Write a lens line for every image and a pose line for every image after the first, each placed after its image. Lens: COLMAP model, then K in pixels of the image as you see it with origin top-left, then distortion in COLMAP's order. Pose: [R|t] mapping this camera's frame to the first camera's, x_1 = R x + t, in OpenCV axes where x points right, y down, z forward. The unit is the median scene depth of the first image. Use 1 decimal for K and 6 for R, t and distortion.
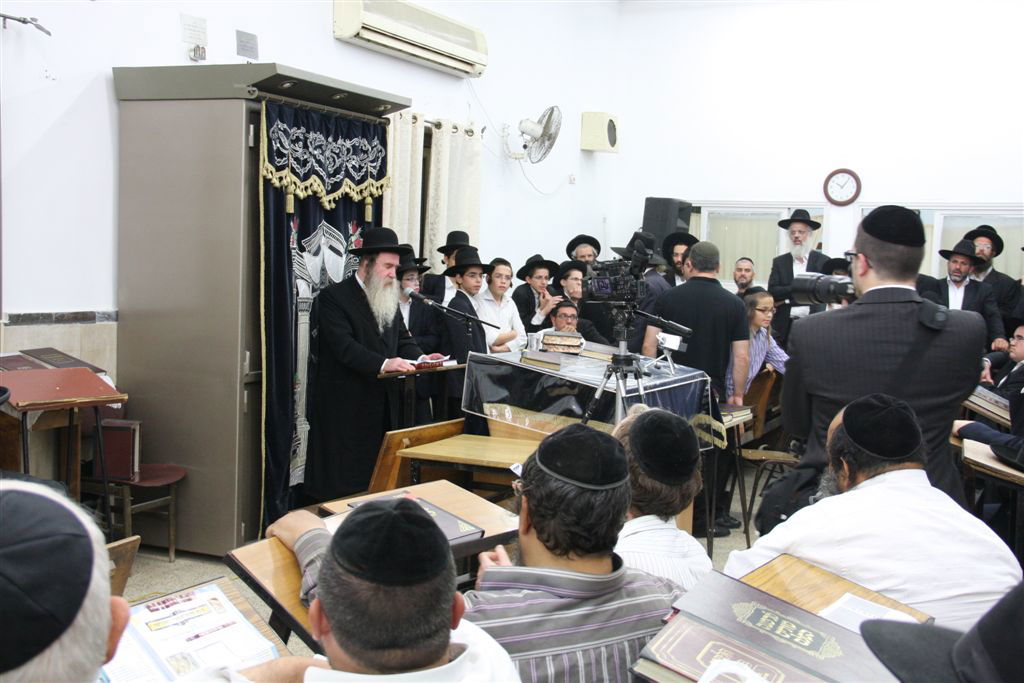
lens RADIAL K [[1267.8, 0, 512.0], [0, 1267.8, 341.5], [0, 0, 1]] dist [-0.001254, 0.030409]
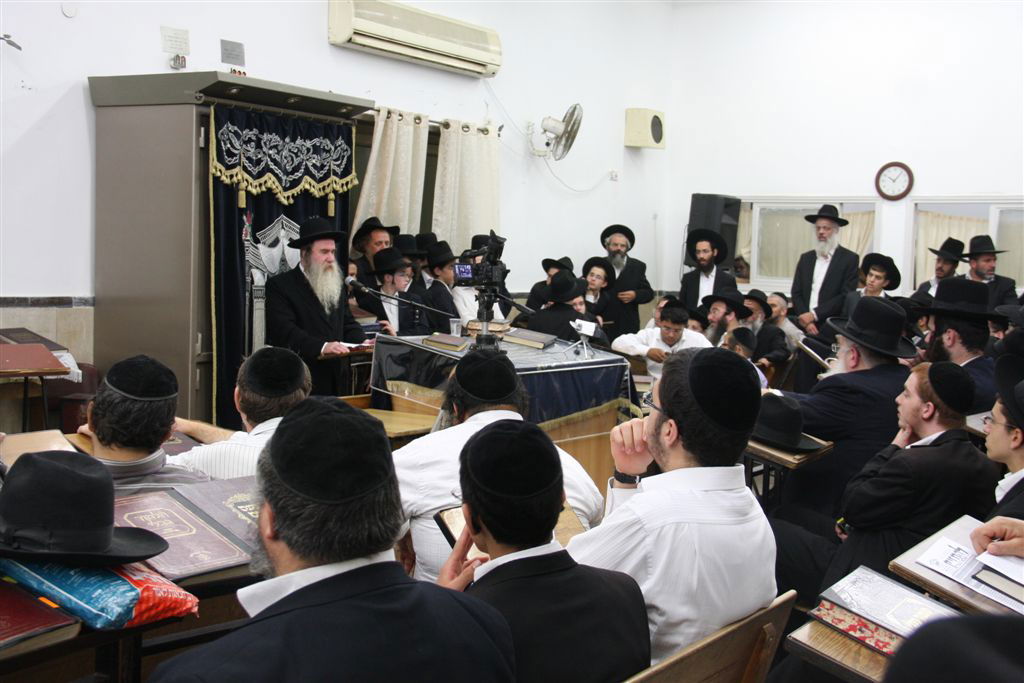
lens RADIAL K [[1350.6, 0, 512.0], [0, 1350.6, 341.5], [0, 0, 1]] dist [0.057101, -0.026267]
pose [[0.988705, 0.009043, -0.149605, 0.226262], [-0.010276, 0.999919, -0.007471, 0.019868], [0.149525, 0.008924, 0.988718, -0.116020]]
